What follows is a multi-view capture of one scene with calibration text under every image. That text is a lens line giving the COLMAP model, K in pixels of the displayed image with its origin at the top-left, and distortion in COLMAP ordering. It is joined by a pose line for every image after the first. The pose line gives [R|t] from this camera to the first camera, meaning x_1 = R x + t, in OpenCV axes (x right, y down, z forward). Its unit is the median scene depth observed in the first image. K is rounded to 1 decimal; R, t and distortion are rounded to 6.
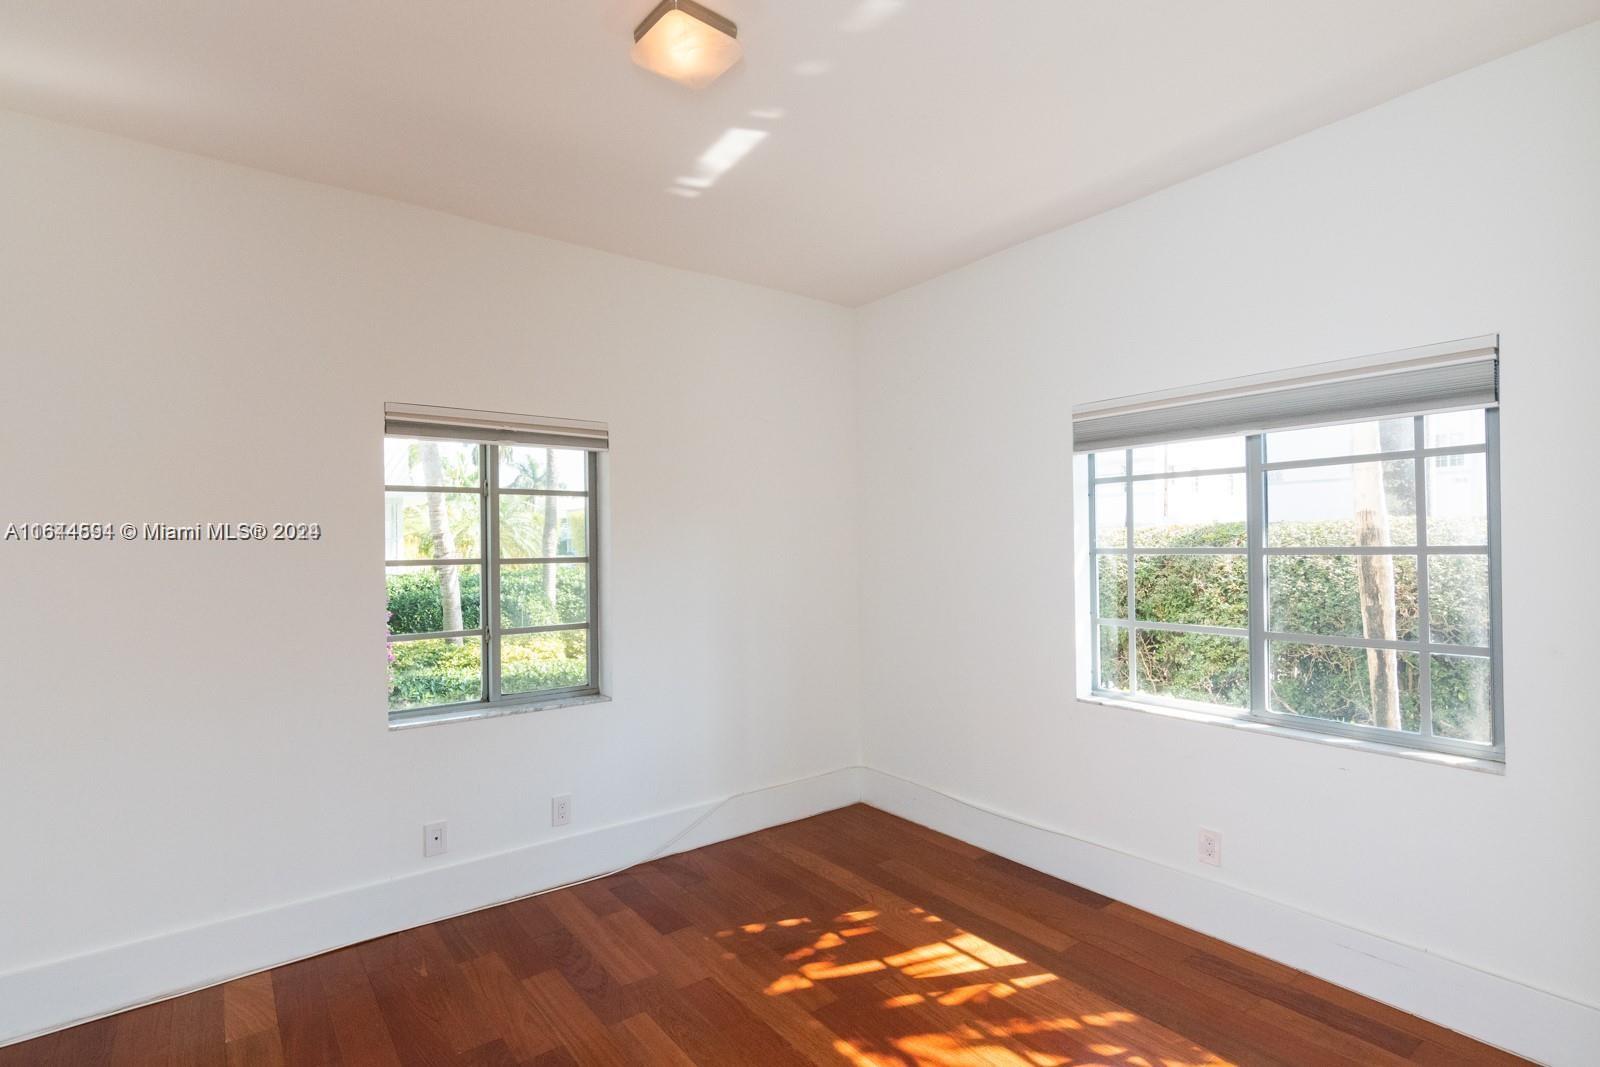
lens RADIAL K [[772.5, 0, 794.5], [0, 772.5, 541.9], [0, 0, 1]] dist [0.000499, 0.001253]
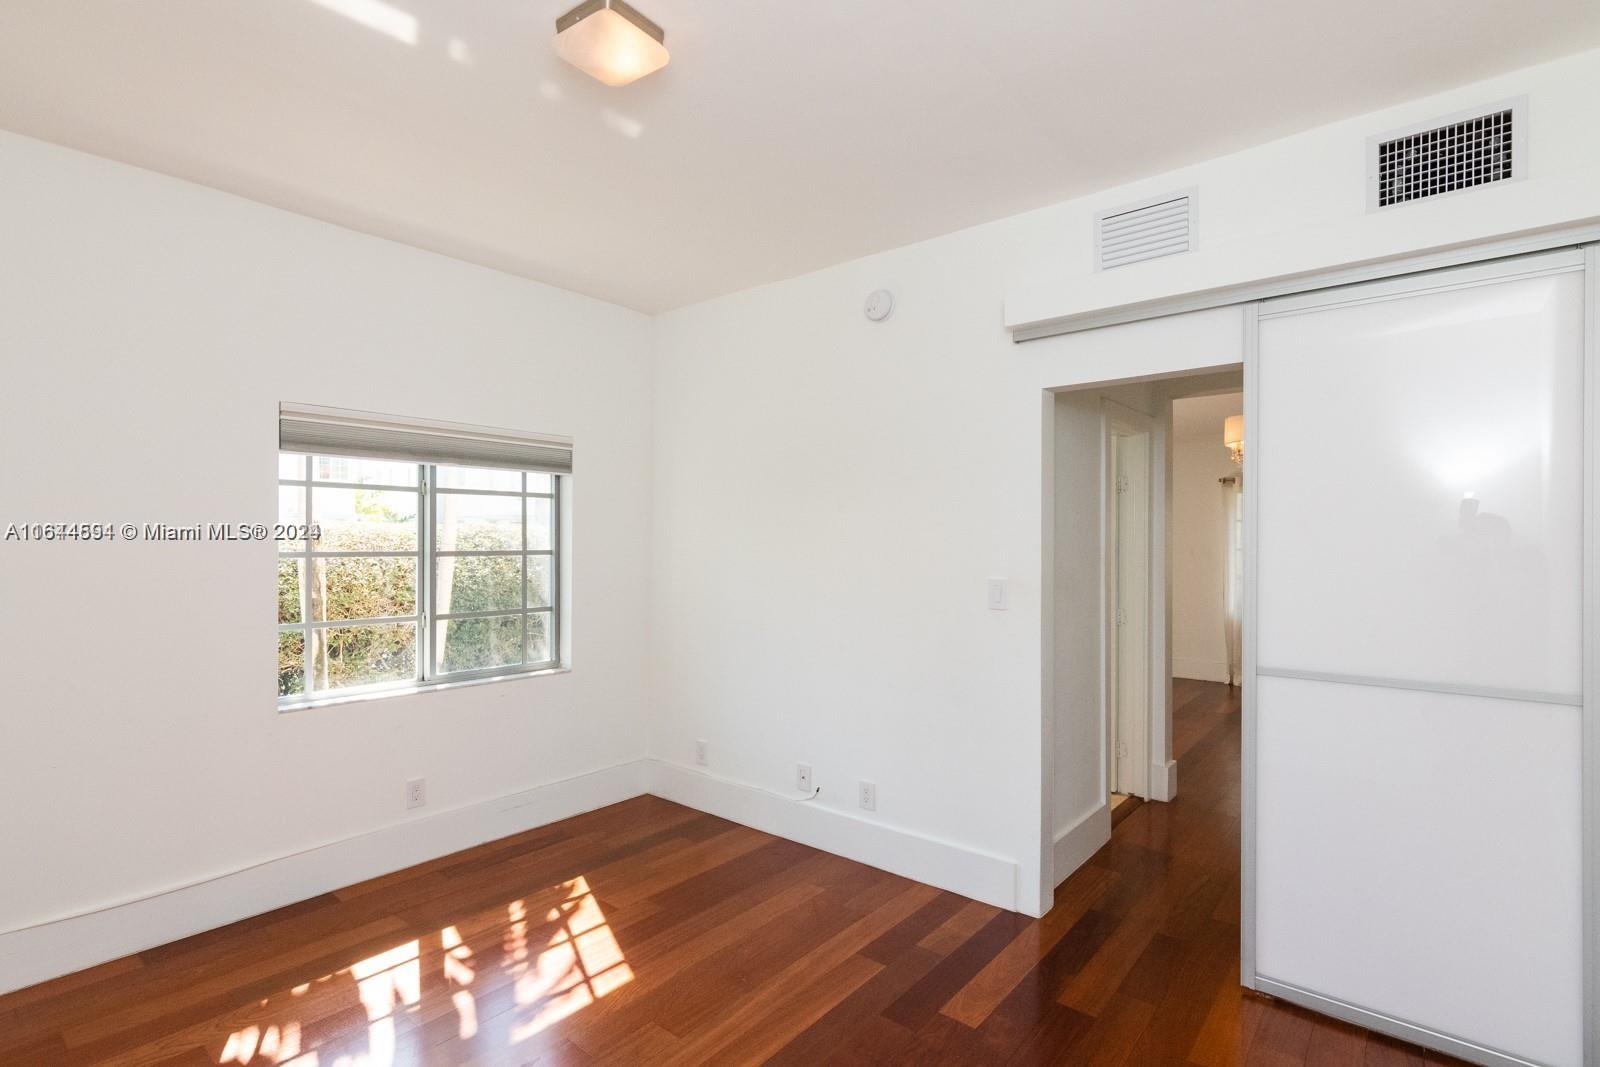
lens RADIAL K [[772.5, 0, 794.5], [0, 772.5, 541.9], [0, 0, 1]] dist [0.000499, 0.001253]
pose [[-0.230659, 0.012662, 0.972952, -0.864554], [-0.007386, 0.999864, -0.014763, 0.006399], [-0.973007, -0.010592, -0.230534, 0.747273]]
